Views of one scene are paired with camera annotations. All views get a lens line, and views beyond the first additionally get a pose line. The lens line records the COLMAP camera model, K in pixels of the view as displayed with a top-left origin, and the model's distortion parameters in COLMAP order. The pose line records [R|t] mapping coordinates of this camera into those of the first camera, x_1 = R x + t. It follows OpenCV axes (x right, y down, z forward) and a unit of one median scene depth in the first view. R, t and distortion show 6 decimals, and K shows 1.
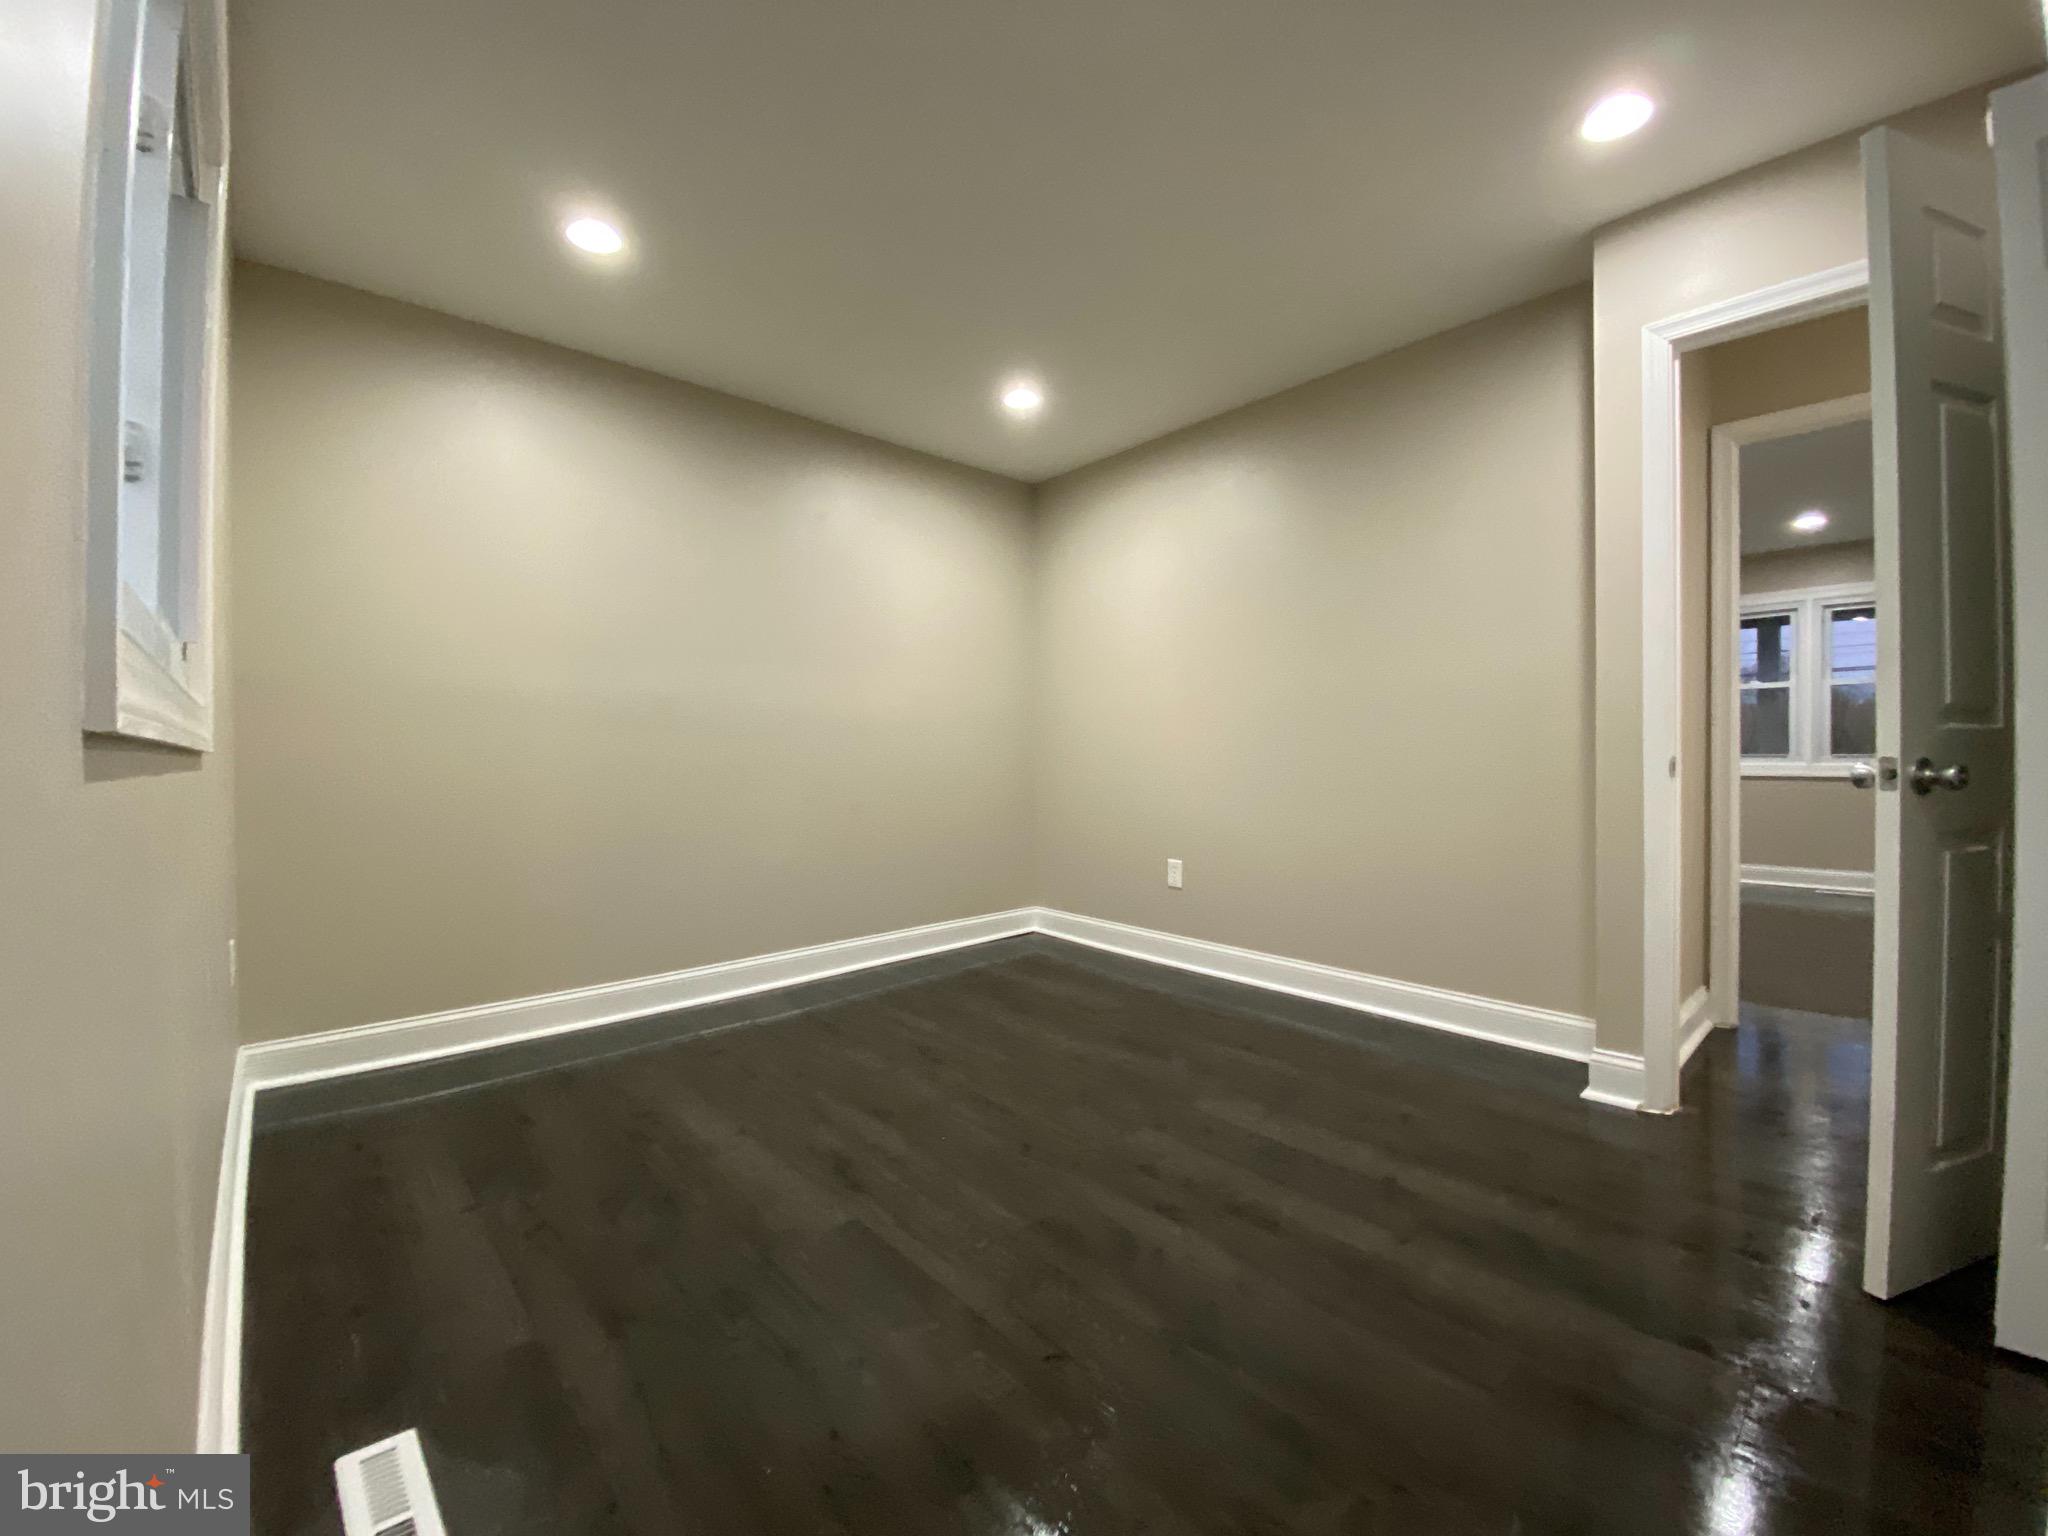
lens RADIAL K [[812.7, 0, 1008.8], [0, 812.7, 774.9], [0, 0, 1]] dist [0.007472, -0.013231]
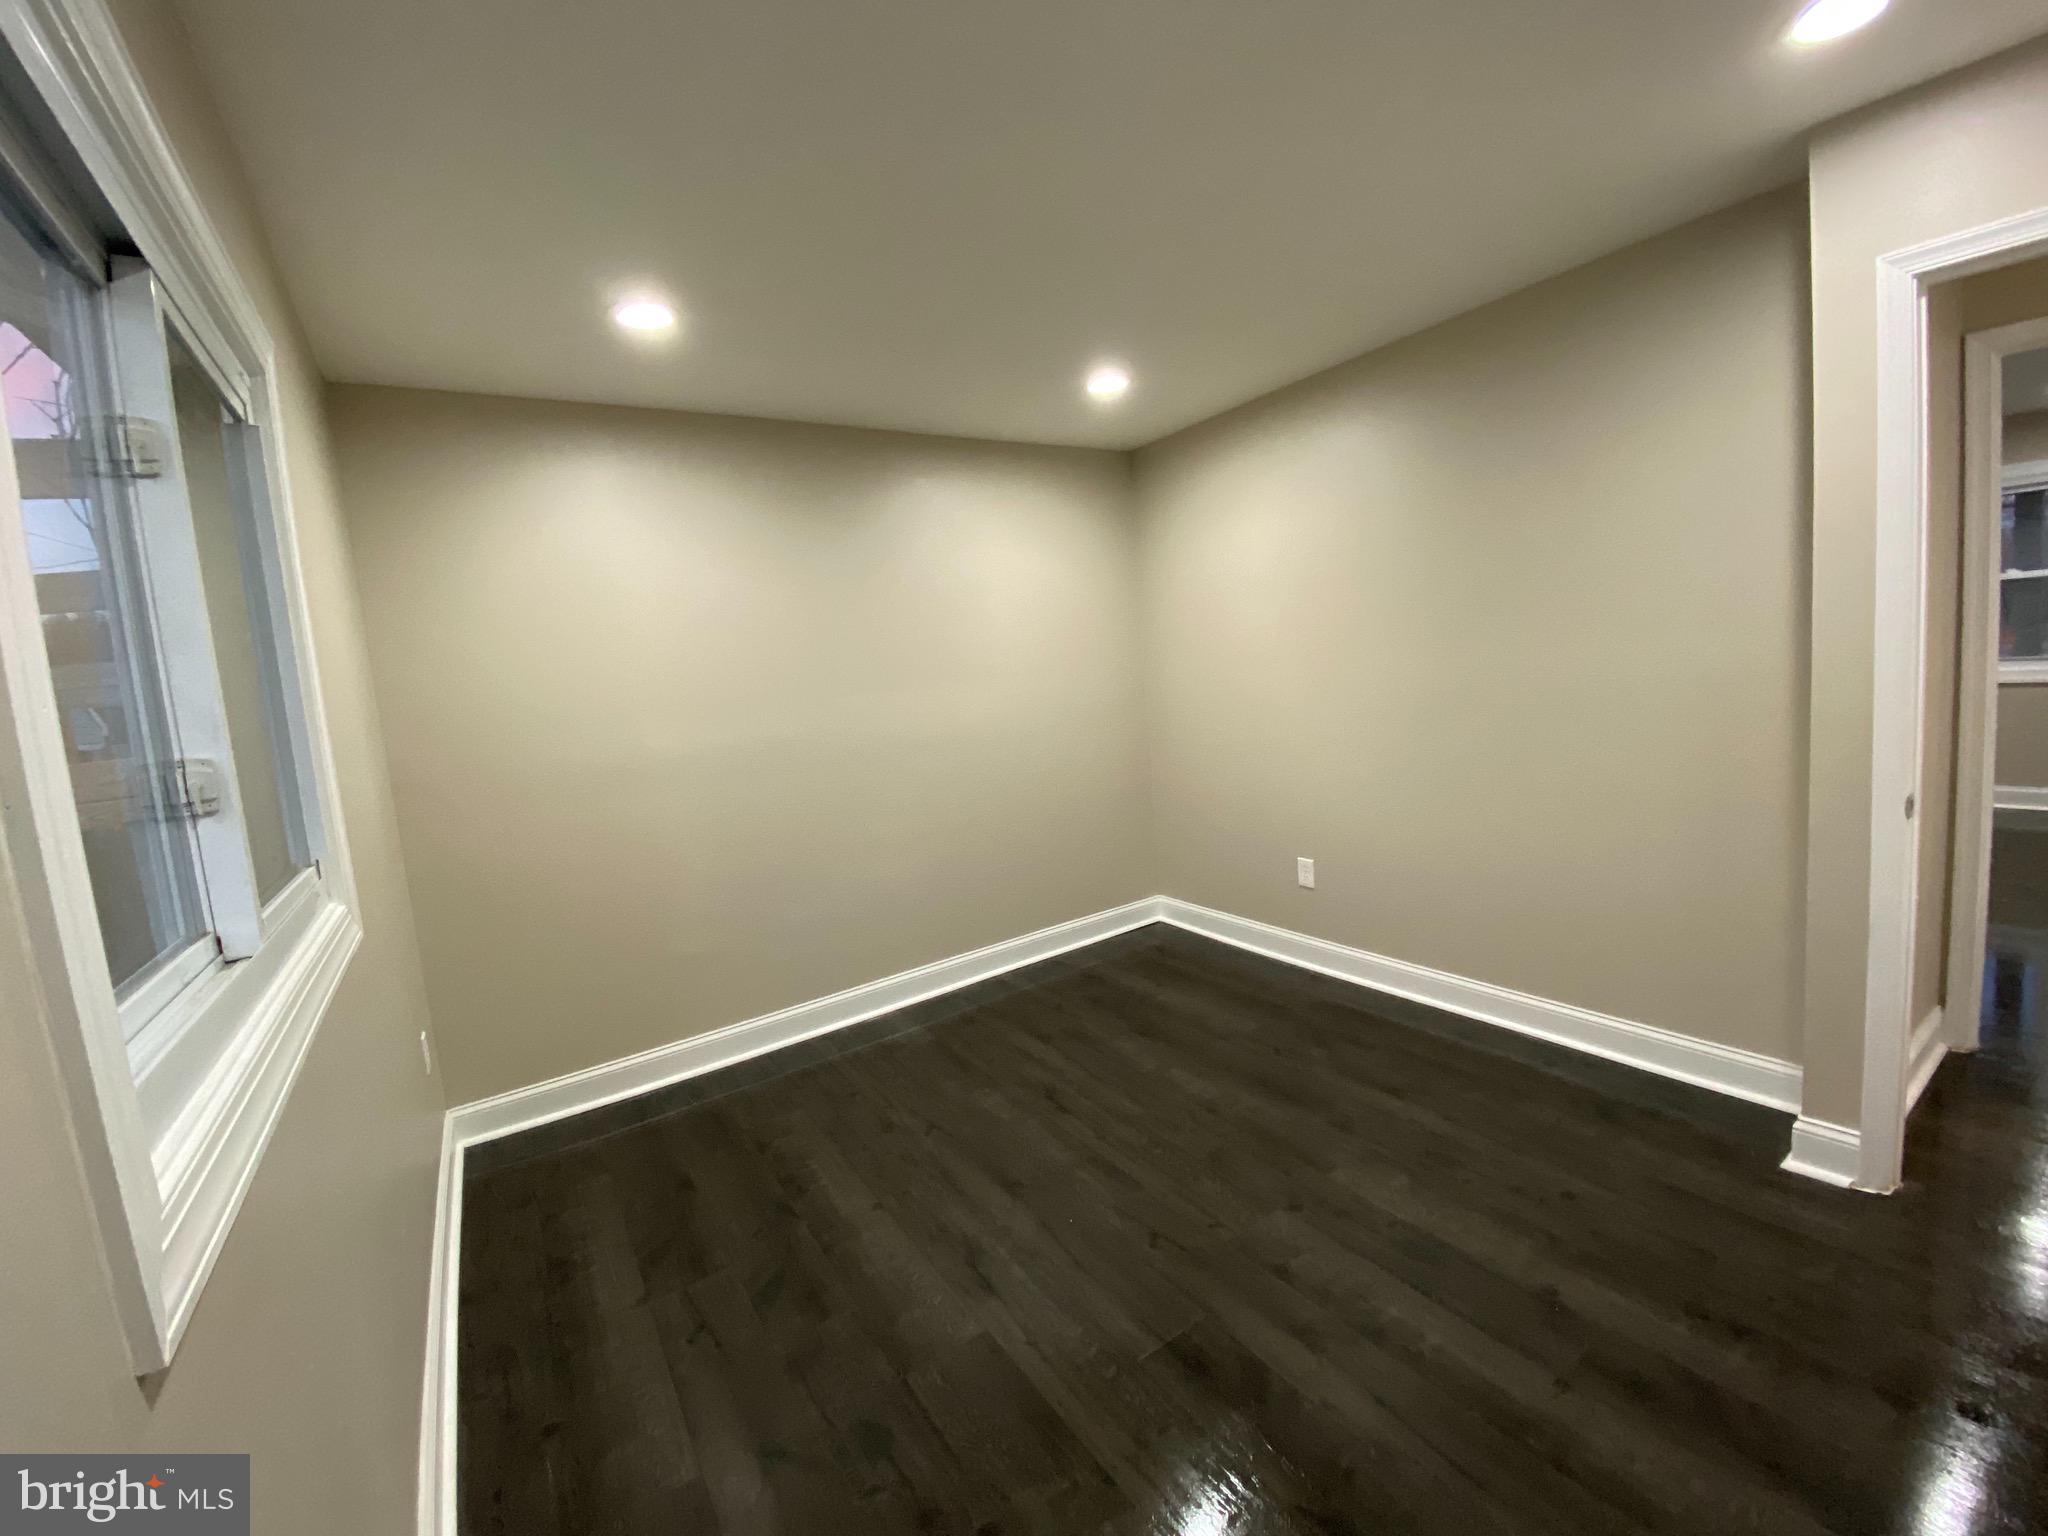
lens RADIAL K [[812.7, 0, 1013.0], [0, 812.7, 771.1], [0, 0, 1]] dist [0.007472, -0.013231]
pose [[0.986264, -0.062038, -0.153085, 0.033036], [0.077570, 0.992192, 0.097661, -0.184048], [0.145831, -0.108194, 0.983376, 0.051160]]
